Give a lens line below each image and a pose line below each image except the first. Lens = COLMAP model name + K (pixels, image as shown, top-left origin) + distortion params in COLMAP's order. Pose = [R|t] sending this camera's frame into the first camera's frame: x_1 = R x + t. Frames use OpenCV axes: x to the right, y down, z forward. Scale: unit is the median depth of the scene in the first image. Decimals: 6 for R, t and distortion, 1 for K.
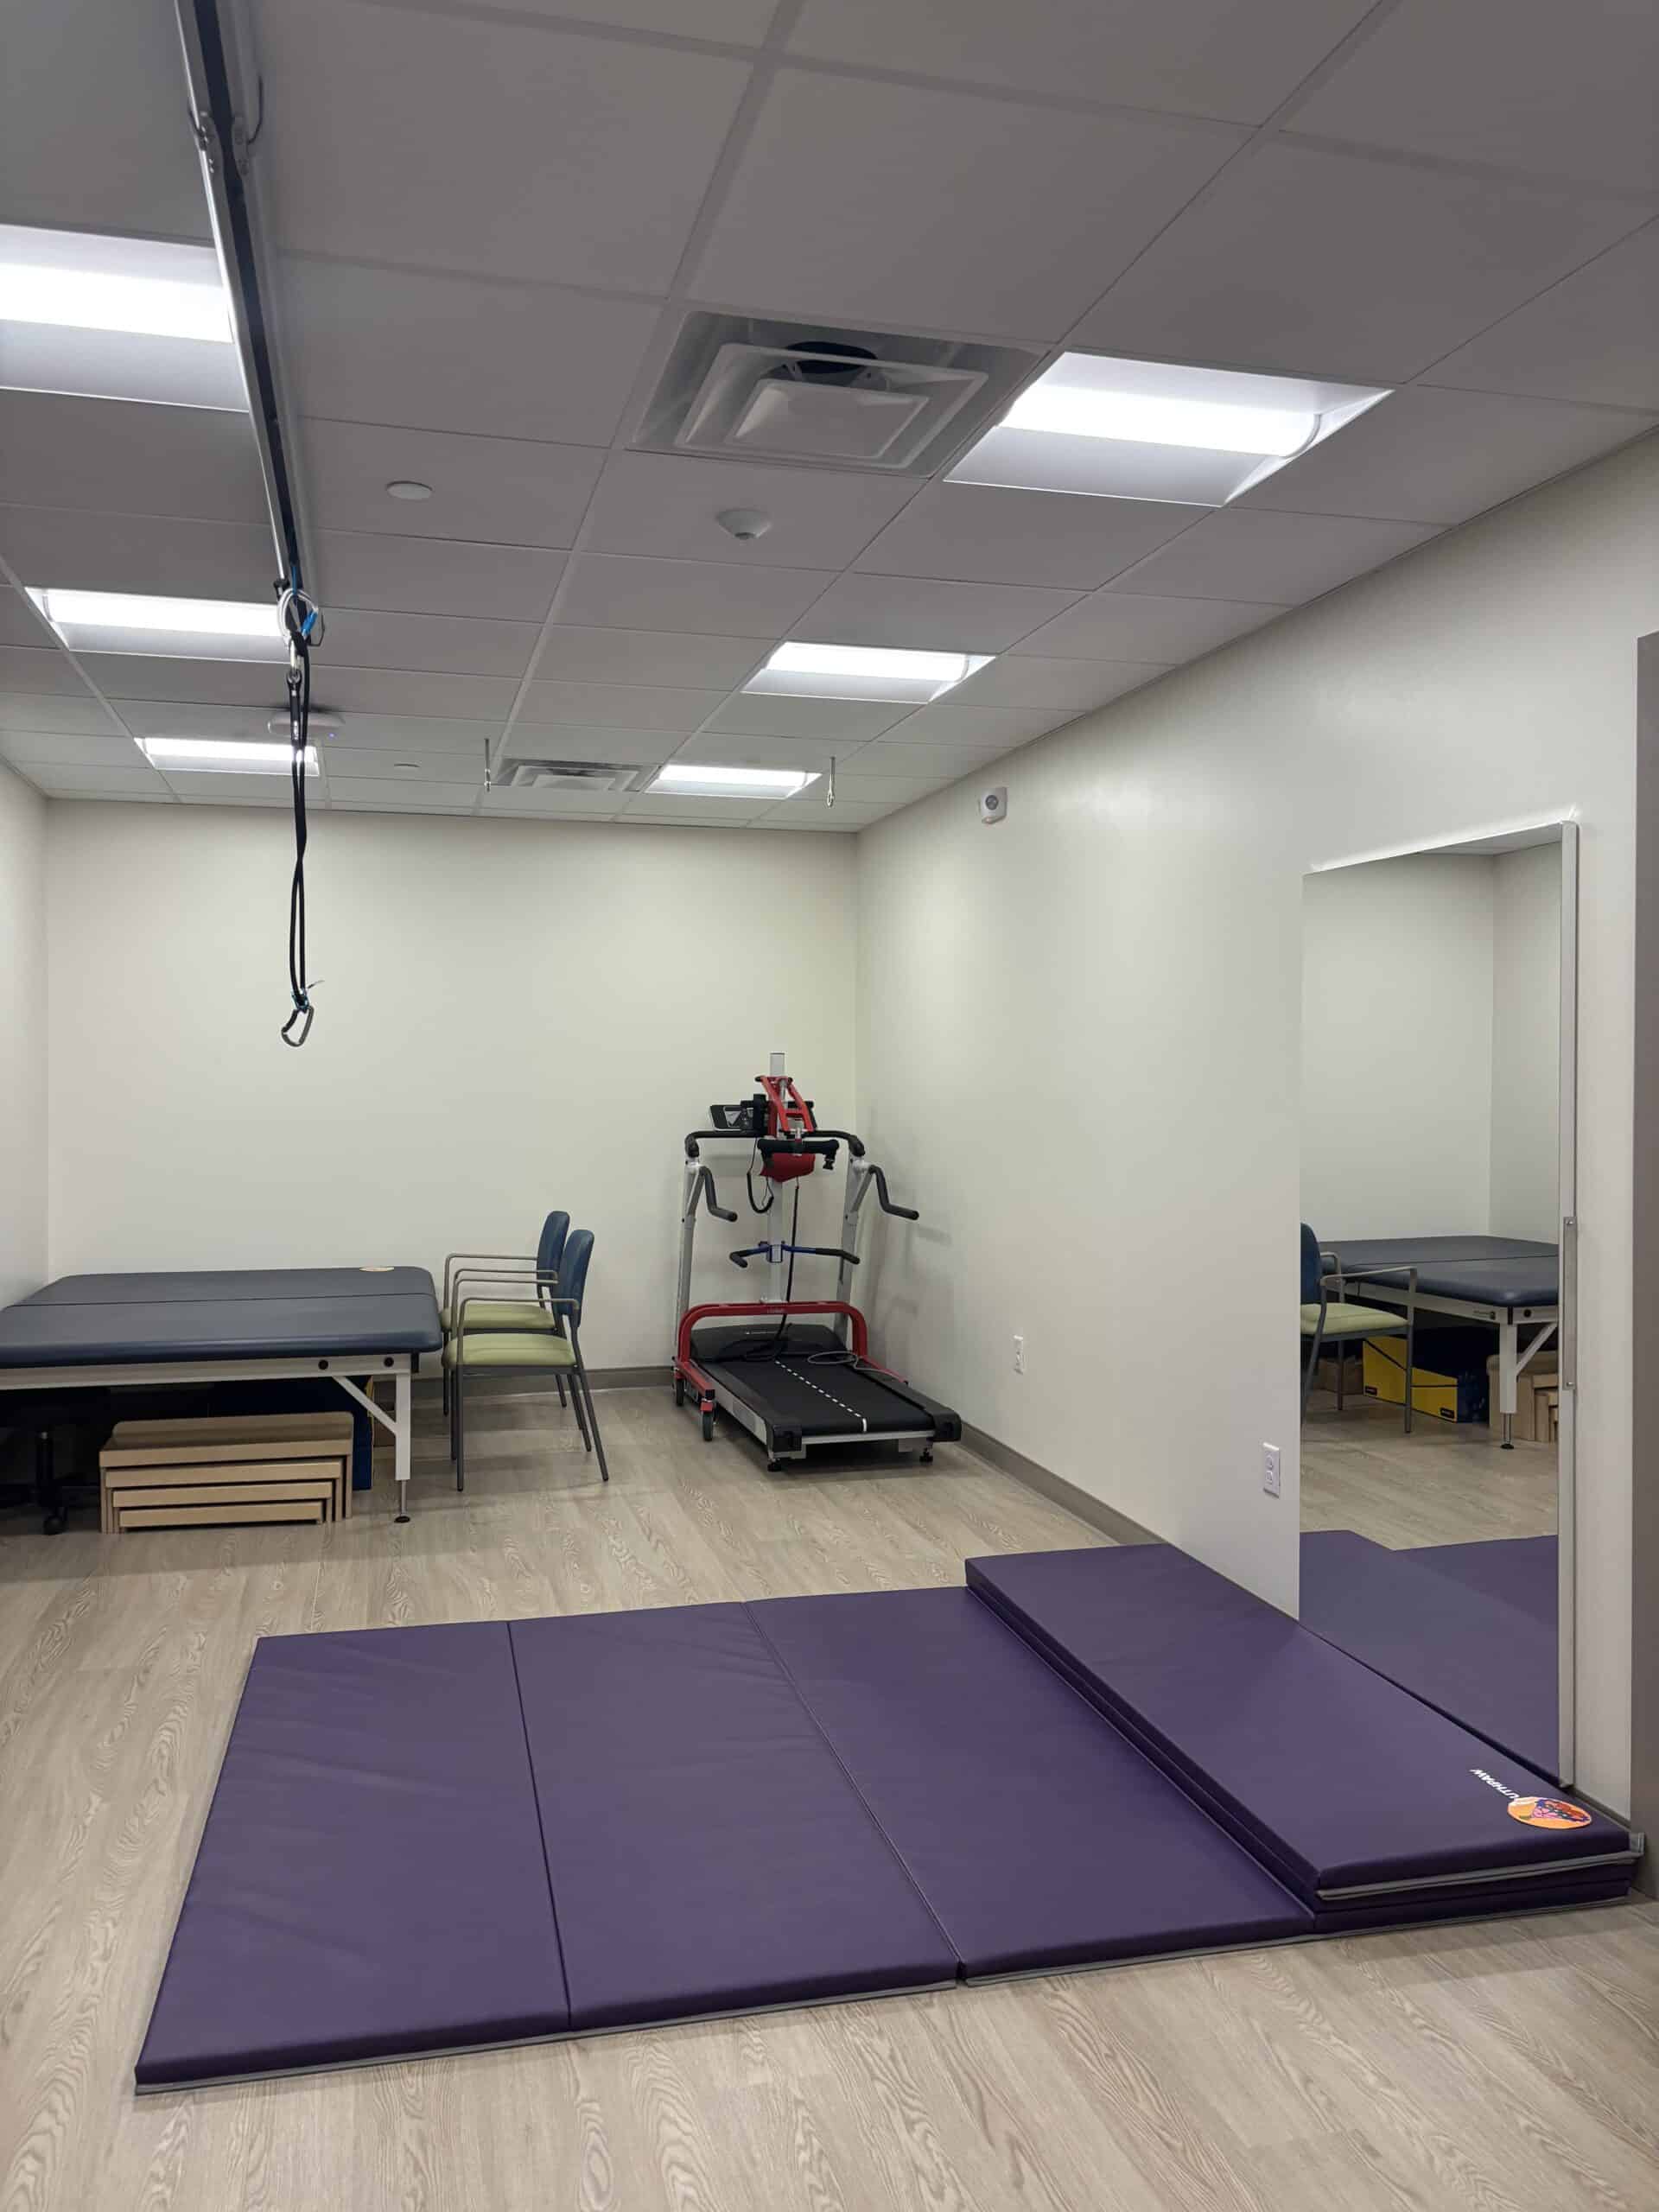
lens RADIAL K [[1636.0, 0, 825.3], [0, 1636.0, 1103.9], [0, 0, 1]] dist [0.041093, -0.037770]
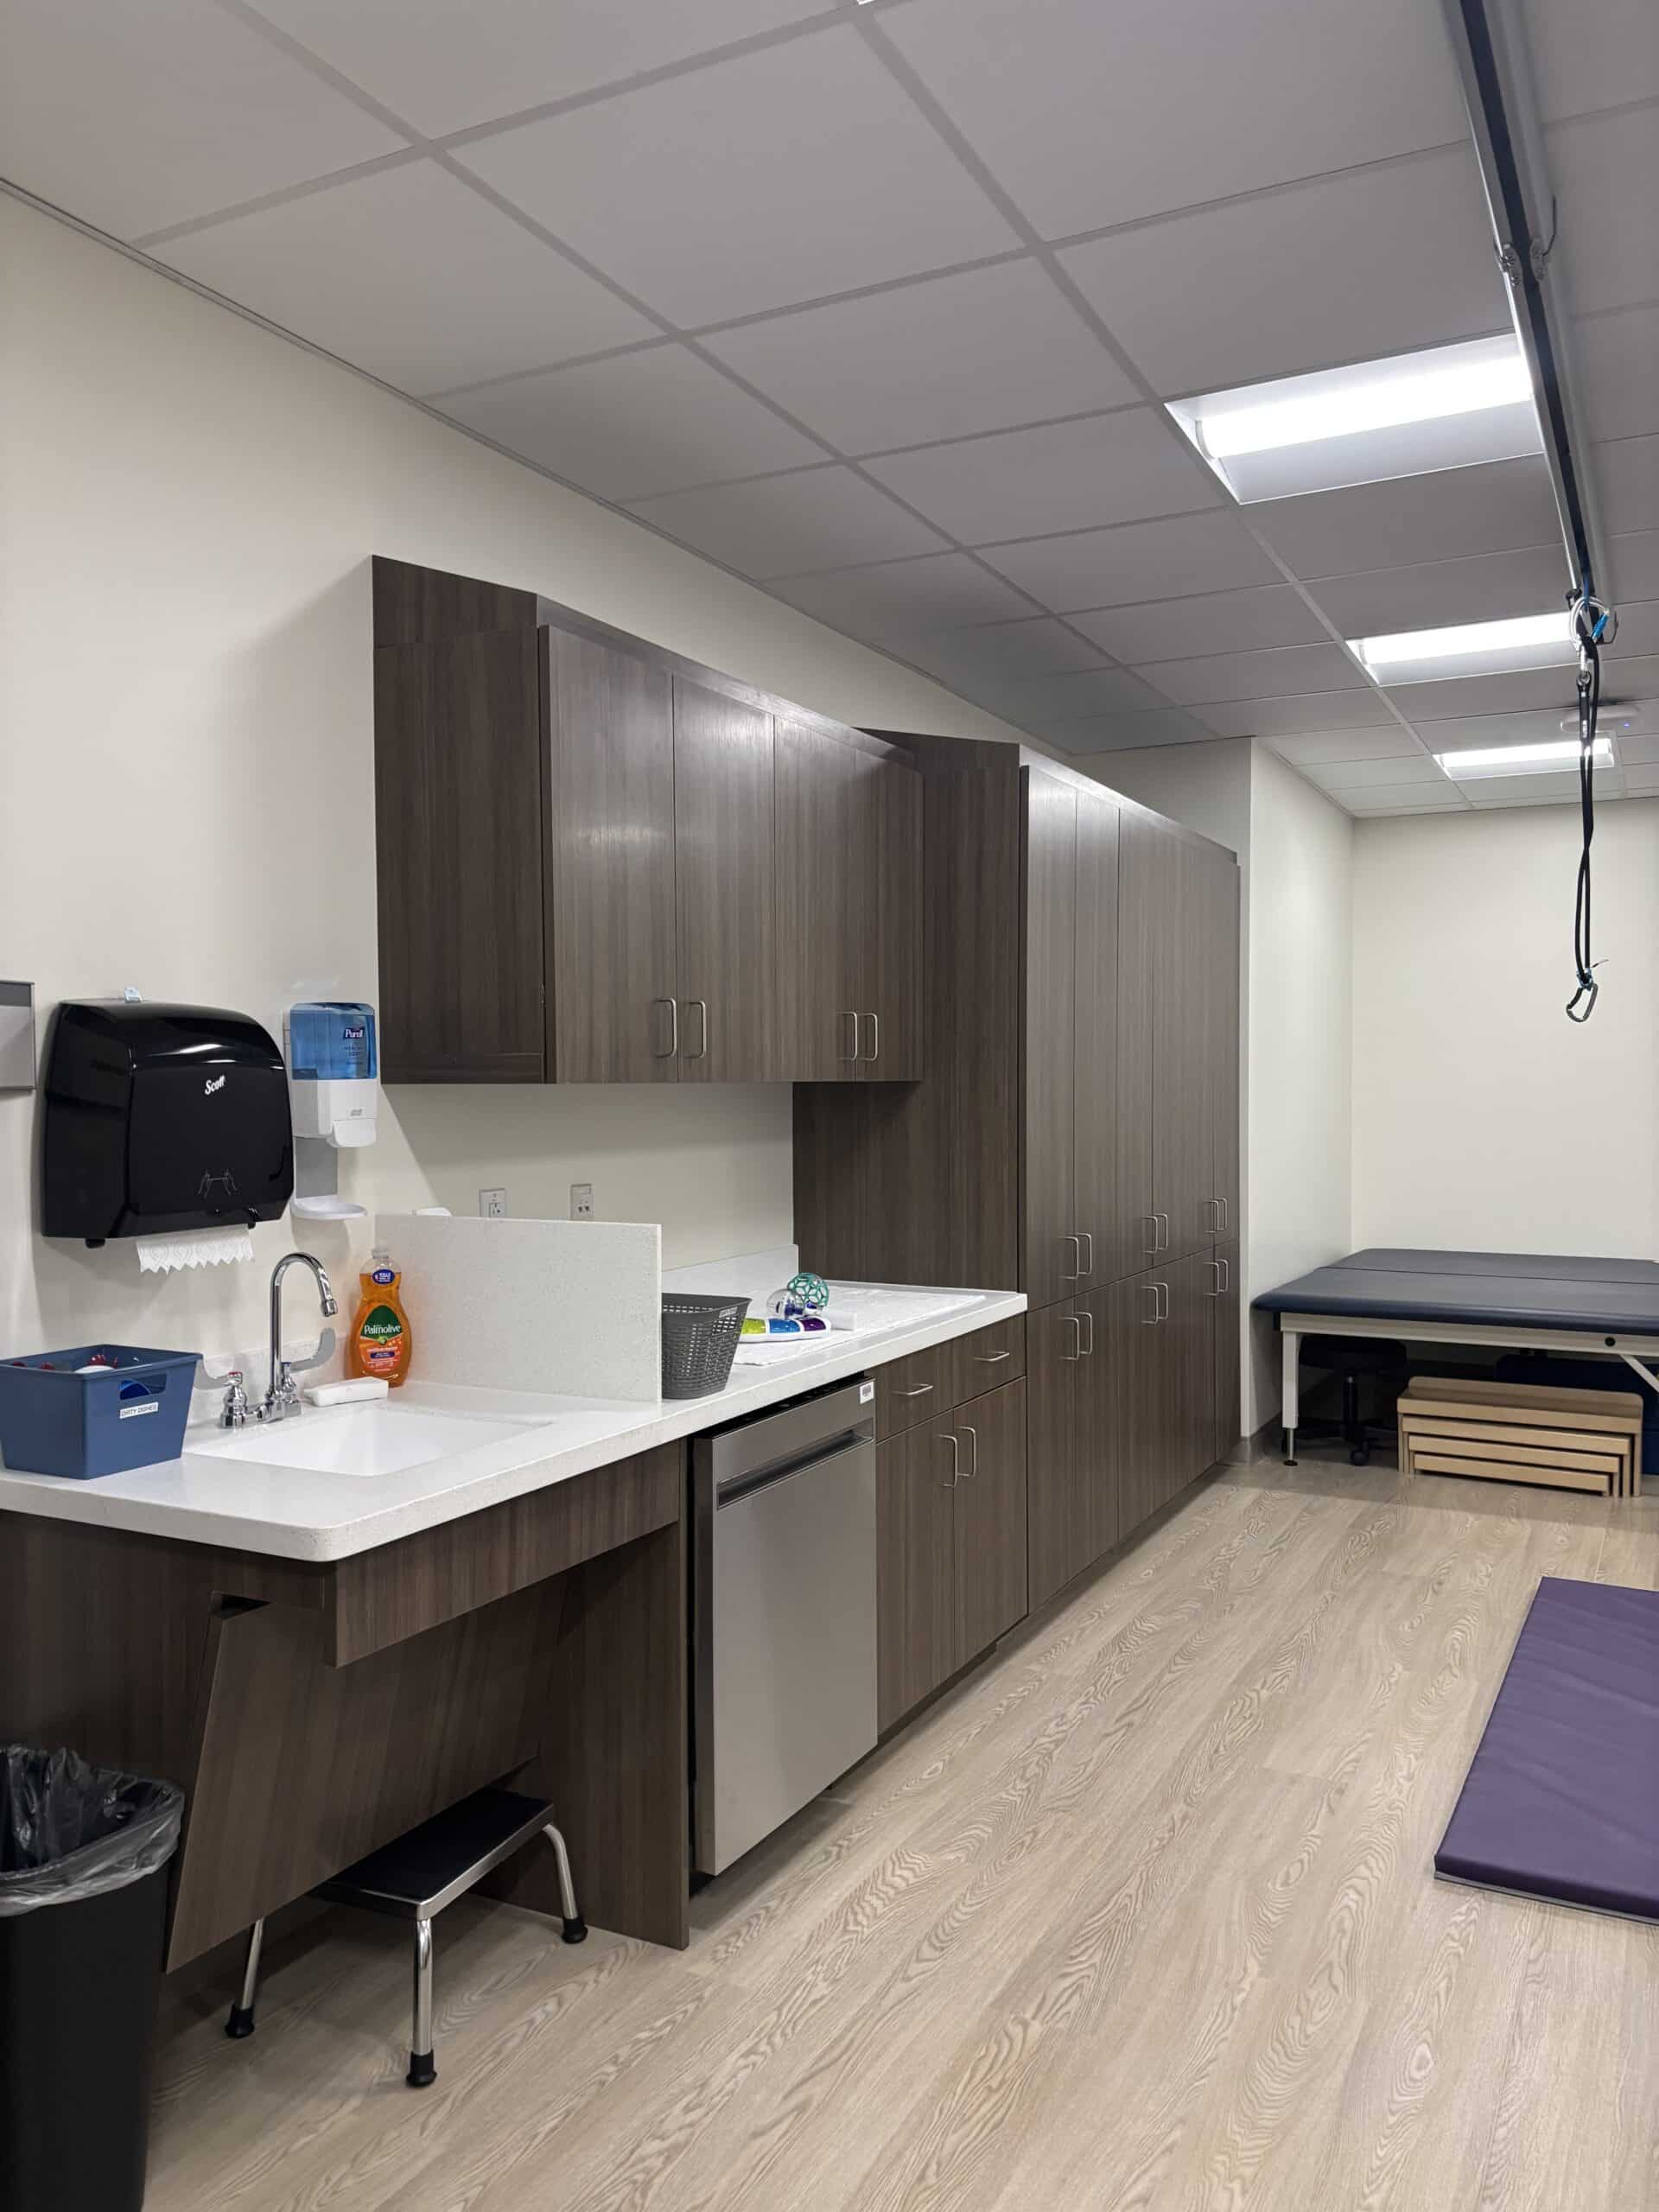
lens RADIAL K [[1636.0, 0, 819.8], [0, 1636.0, 1112.2], [0, 0, 1]] dist [0.041093, -0.037770]
pose [[0.731859, 0.007700, -0.681413, 0.047034], [-0.007372, 0.999967, 0.003382, 0.023048], [0.681416, 0.002548, 0.731892, -0.123946]]
